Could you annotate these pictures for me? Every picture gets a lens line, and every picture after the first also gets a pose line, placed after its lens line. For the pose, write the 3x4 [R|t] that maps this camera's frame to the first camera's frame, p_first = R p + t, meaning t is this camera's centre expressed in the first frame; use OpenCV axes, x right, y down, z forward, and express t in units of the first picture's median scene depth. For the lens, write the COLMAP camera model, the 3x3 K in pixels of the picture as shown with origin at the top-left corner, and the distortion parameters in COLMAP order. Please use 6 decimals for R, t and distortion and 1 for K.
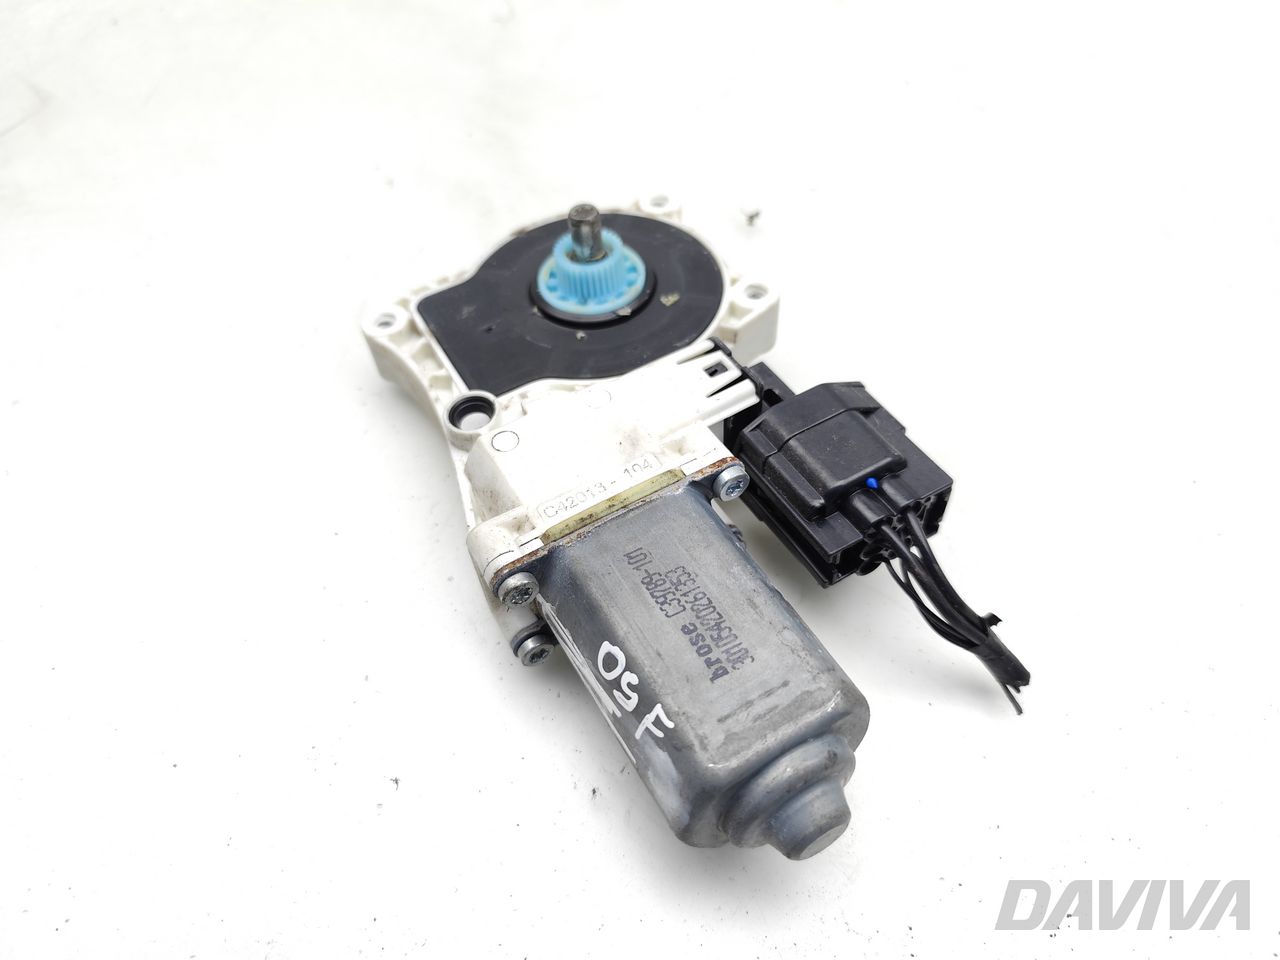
lens RADIAL K [[926.0, 0, 635.3], [0, 926.0, 481.3], [0, 0, 1]] dist [-0.000392, -0.243210]
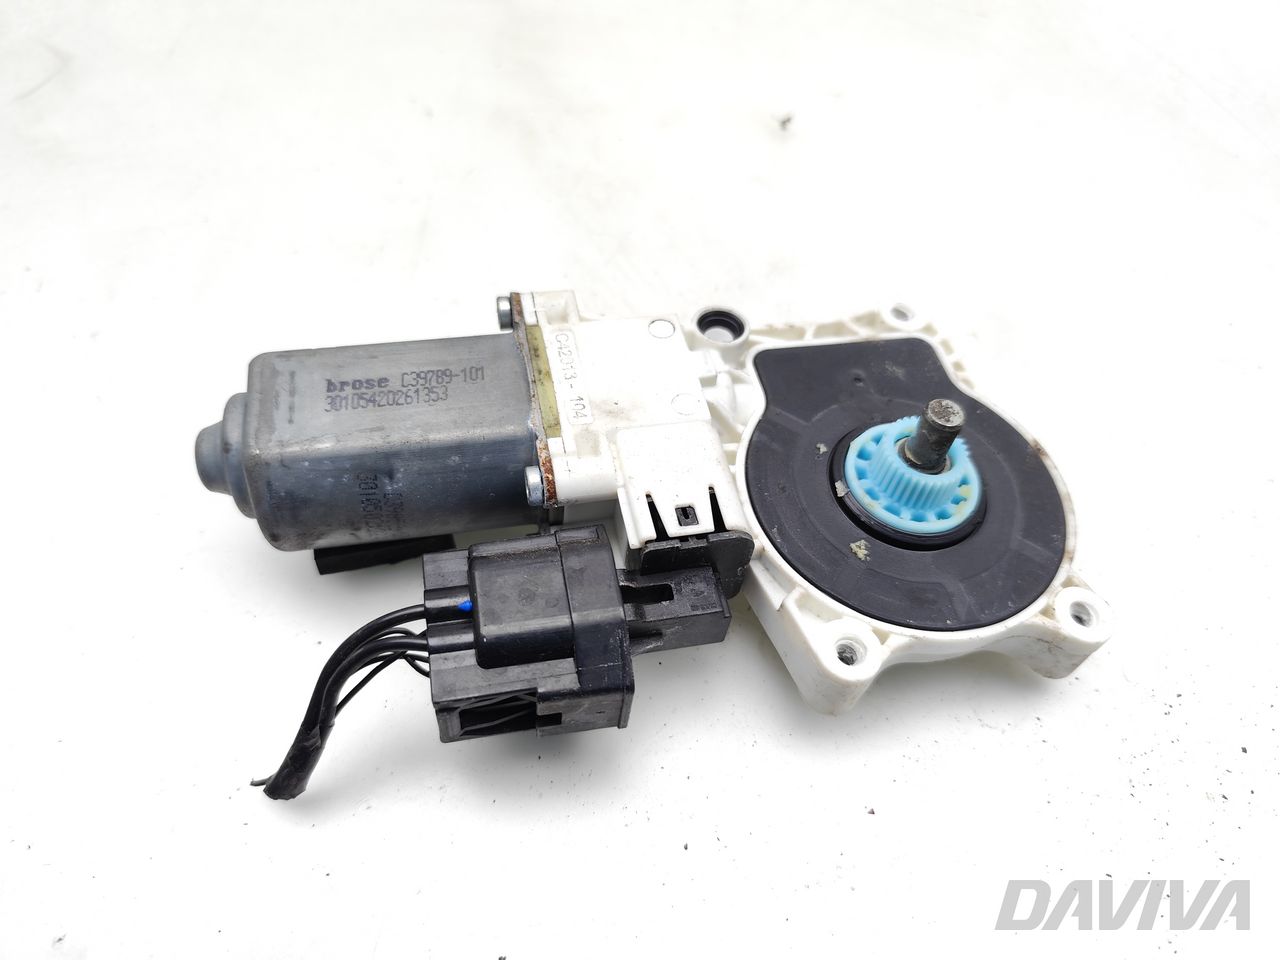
lens RADIAL K [[926.0, 0, 635.3], [0, 926.0, 481.3], [0, 0, 1]] dist [-0.000392, -0.243210]
pose [[-0.315423, 0.776766, -0.545108, 0.627169], [-0.771306, 0.124776, 0.624113, -0.717615], [0.552807, 0.617305, 0.559767, 0.578269]]
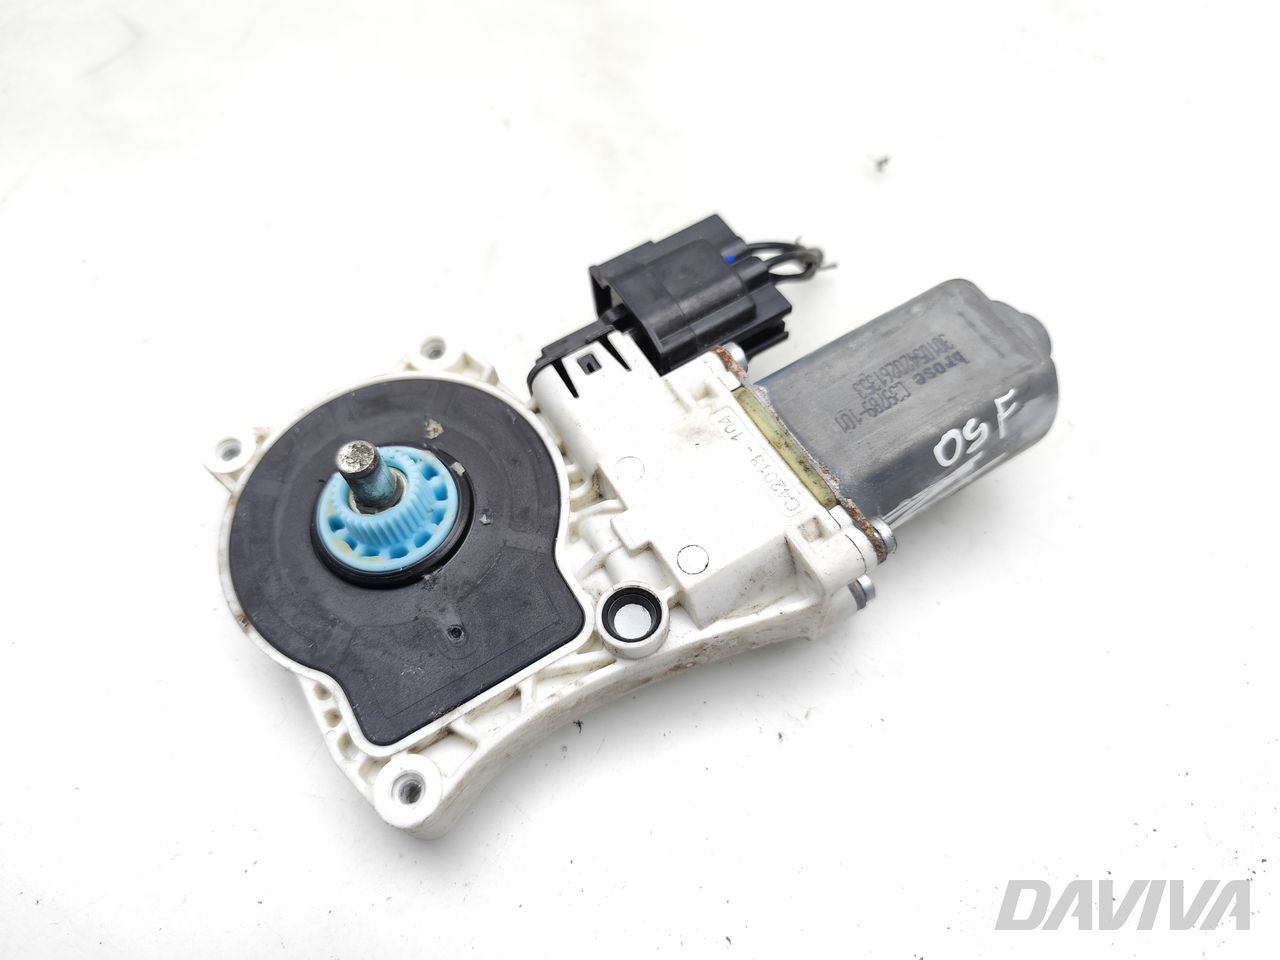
lens RADIAL K [[926.0, 0, 635.3], [0, 926.0, 481.3], [0, 0, 1]] dist [-0.000392, -0.243210]
pose [[-0.018027, -0.833588, 0.552093, -0.616857], [0.806911, 0.313930, 0.500342, -0.600887], [-0.590397, 0.454510, 0.666972, 0.483711]]
